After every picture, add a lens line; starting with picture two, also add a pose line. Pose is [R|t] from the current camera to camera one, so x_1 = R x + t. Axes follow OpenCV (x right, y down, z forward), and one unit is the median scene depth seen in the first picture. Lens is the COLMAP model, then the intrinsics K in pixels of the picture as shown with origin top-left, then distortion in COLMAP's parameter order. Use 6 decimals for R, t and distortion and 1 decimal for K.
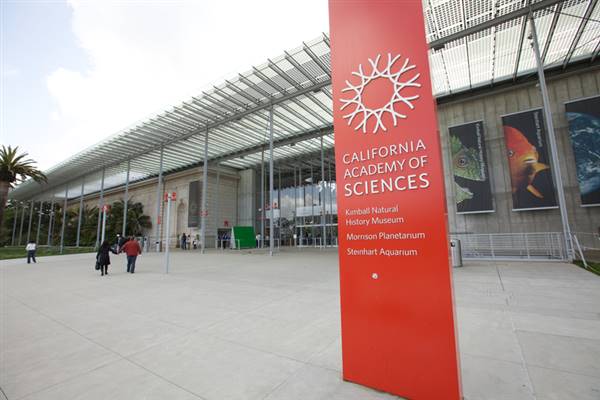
lens RADIAL K [[276.9, 0, 298.1], [0, 276.9, 198.0], [0, 0, 1]] dist [-0.043097, 0.010374]
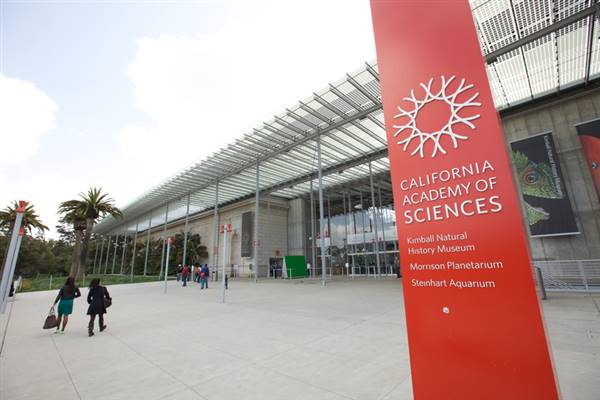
lens RADIAL K [[276.9, 0, 296.7], [0, 276.9, 197.2], [0, 0, 1]] dist [-0.043097, 0.010374]
pose [[0.983266, -0.048111, -0.175711, -0.005195], [0.029783, 0.993974, -0.105493, -0.001510], [0.179727, 0.098494, 0.978773, -0.001622]]
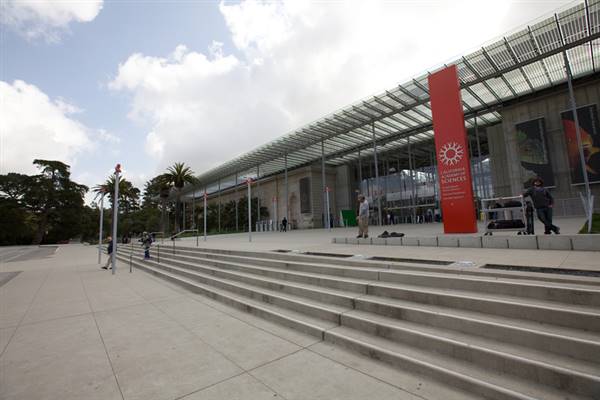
lens RADIAL K [[276.9, 0, 297.9], [0, 276.9, 197.3], [0, 0, 1]] dist [-0.043097, 0.010374]
pose [[0.964505, -0.050935, -0.259106, -0.126697], [0.058933, 0.997993, 0.023187, -0.003685], [0.257405, -0.037634, 0.965571, -0.509726]]
